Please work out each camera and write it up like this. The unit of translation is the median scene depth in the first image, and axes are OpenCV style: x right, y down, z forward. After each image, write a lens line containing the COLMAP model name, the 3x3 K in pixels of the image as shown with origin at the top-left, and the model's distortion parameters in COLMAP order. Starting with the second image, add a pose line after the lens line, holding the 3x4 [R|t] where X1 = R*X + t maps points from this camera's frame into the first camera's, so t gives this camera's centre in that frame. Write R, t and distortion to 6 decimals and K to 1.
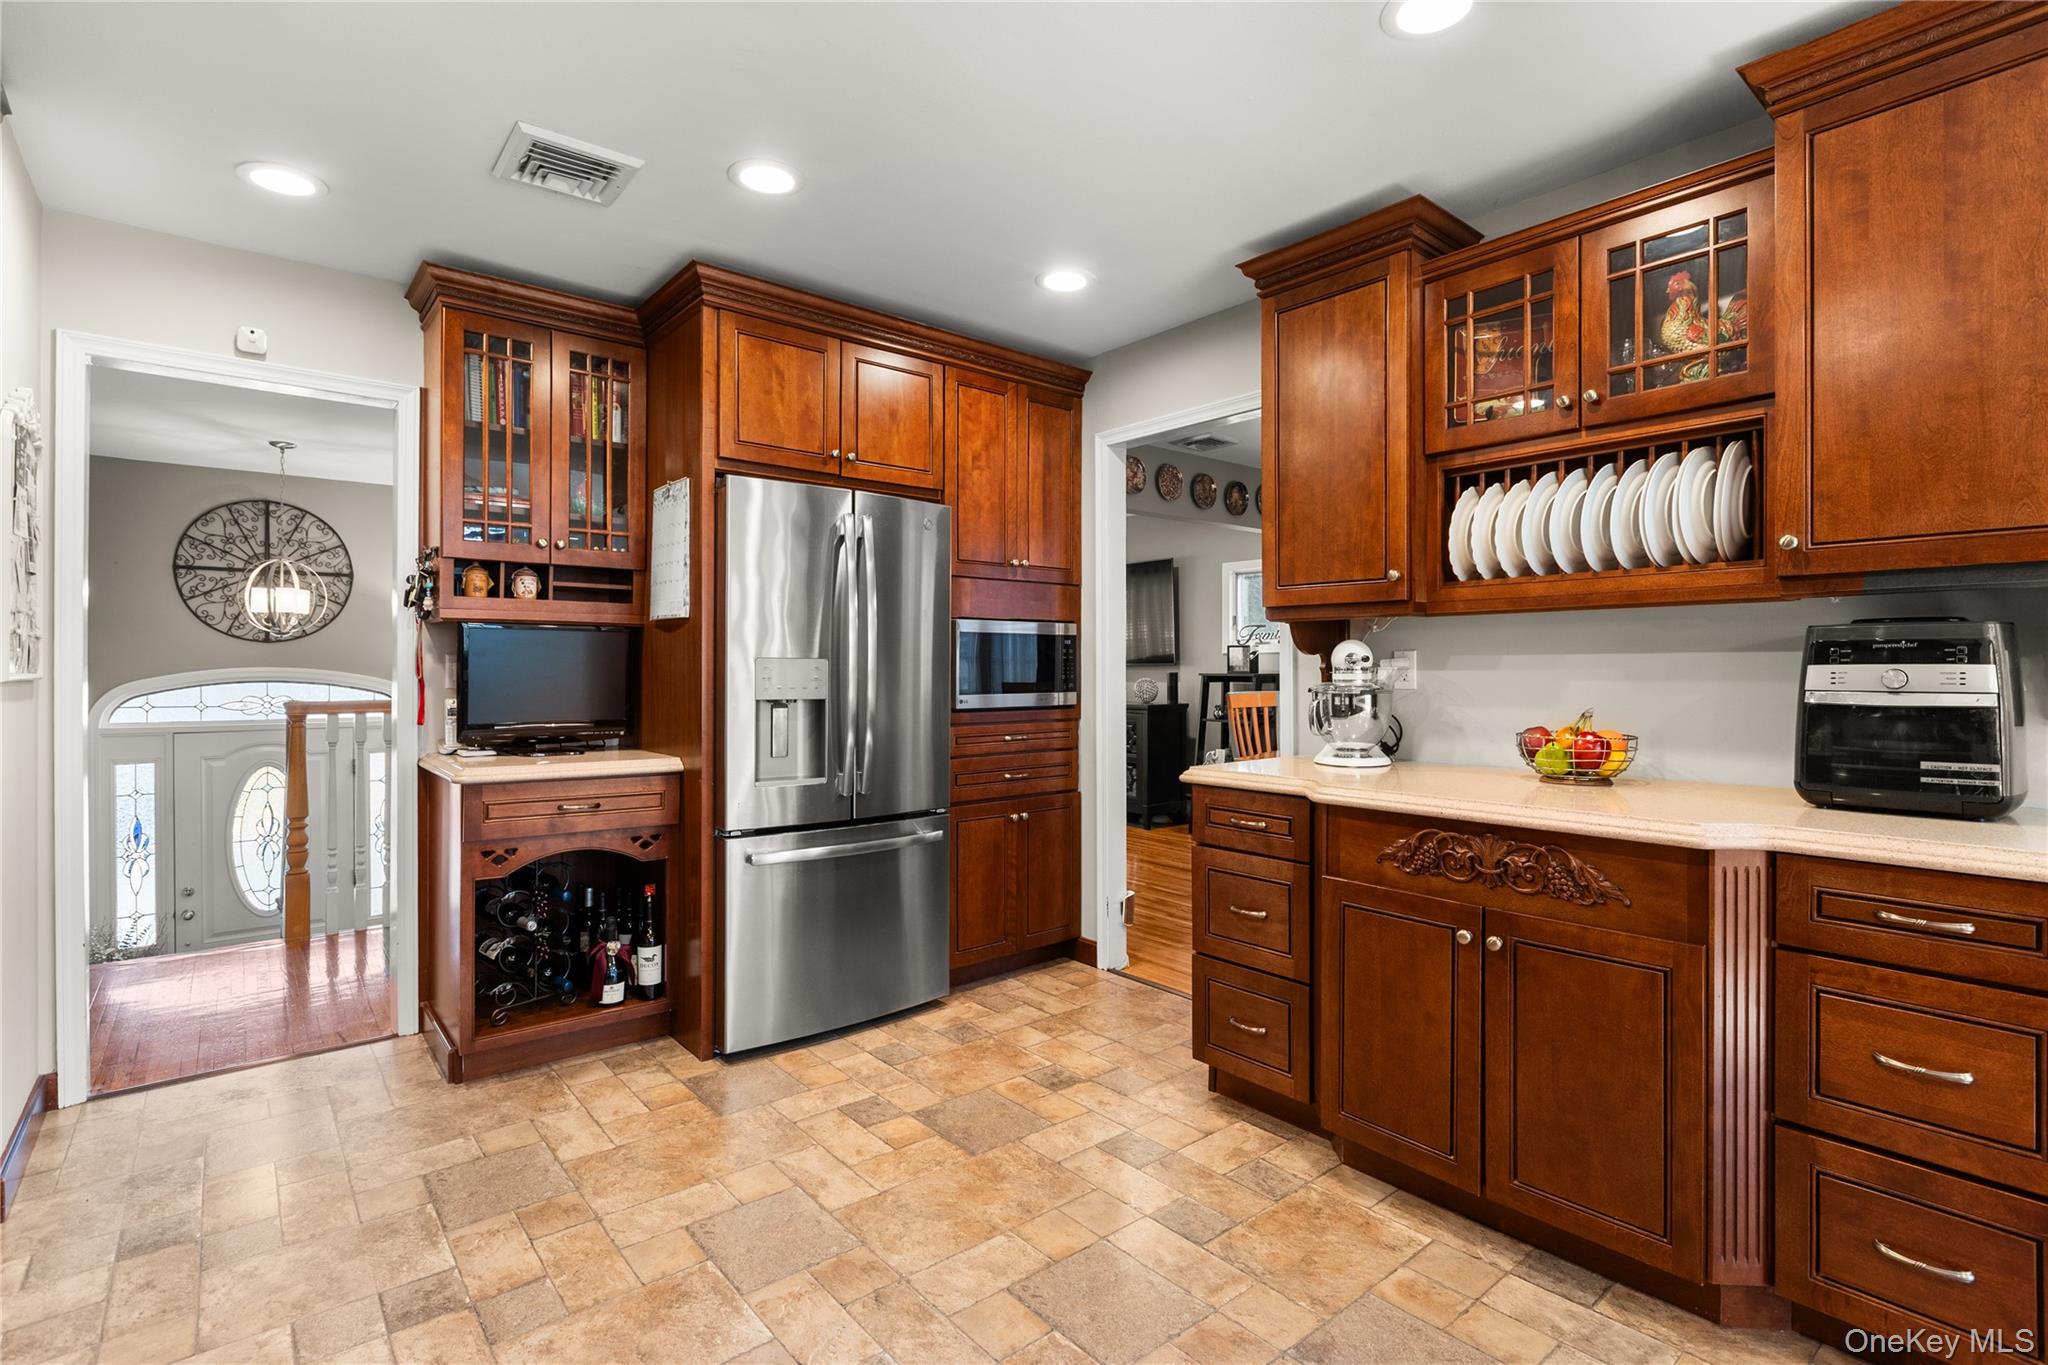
lens RADIAL K [[961.2, 0, 1012.6], [0, 961.2, 668.5], [0, 0, 1]] dist [-0.006196, -0.000820]
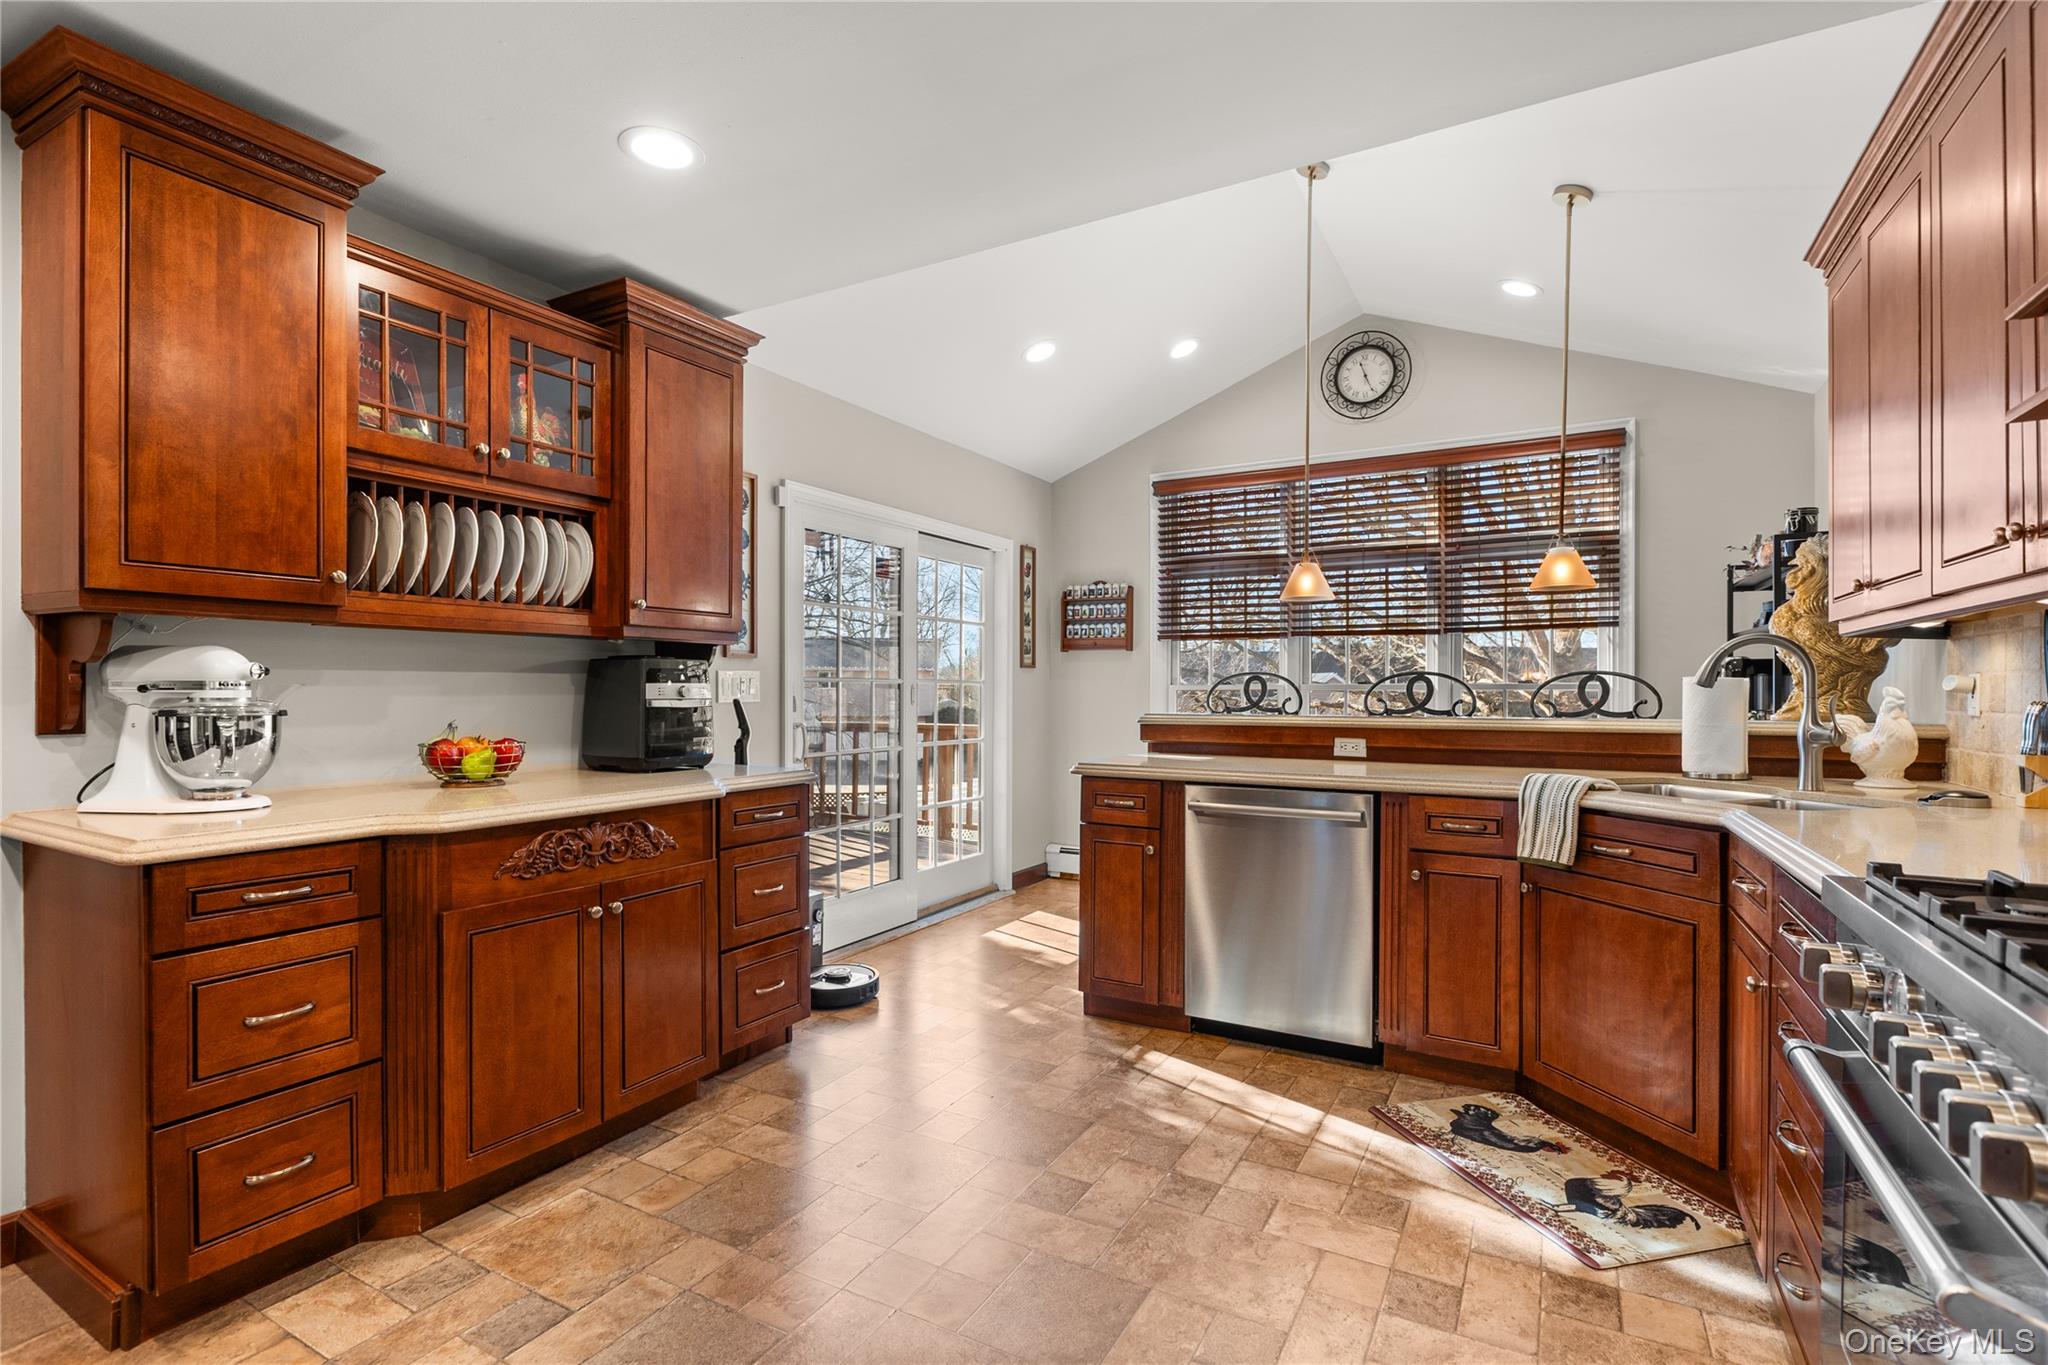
lens RADIAL K [[961.2, 0, 1022.3], [0, 961.2, 701.7], [0, 0, 1]] dist [-0.006196, -0.000820]
pose [[-0.365851, -0.012625, 0.930588, -0.699962], [-0.000696, 0.999911, 0.013292, 0.004463], [-0.930673, 0.004216, -0.365827, 0.809342]]
